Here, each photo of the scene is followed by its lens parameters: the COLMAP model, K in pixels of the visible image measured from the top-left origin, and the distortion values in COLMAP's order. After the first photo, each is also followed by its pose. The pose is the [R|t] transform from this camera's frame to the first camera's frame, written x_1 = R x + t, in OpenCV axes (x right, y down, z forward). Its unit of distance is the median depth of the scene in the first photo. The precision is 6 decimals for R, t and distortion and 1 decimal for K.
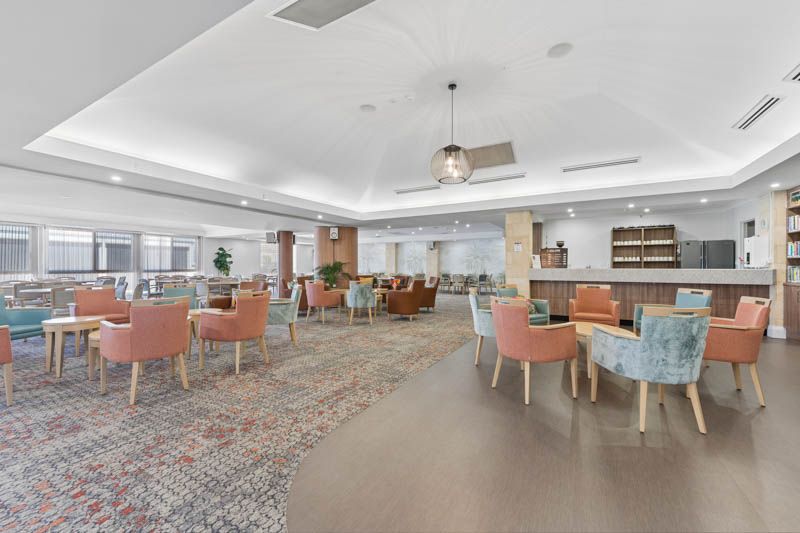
lens RADIAL K [[323.9, 0, 399.3], [0, 323.9, 266.6], [0, 0, 1]] dist [0.000647, 0.000033]
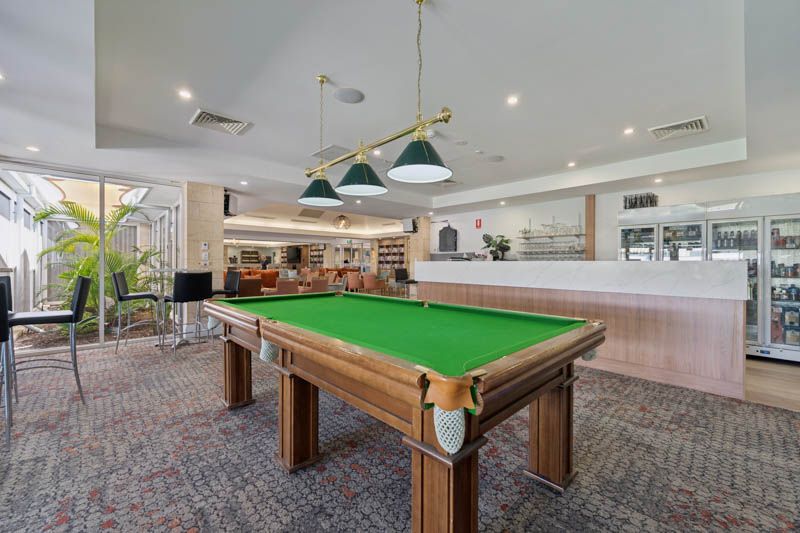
lens RADIAL K [[323.9, 0, 399.9], [0, 323.9, 265.4], [0, 0, 1]] dist [0.000647, 0.000033]
pose [[0.298720, -0.005394, 0.954325, -2.129755], [-0.002886, 0.999974, 0.006555, -0.000732], [-0.954336, -0.004712, 0.298697, -1.593439]]
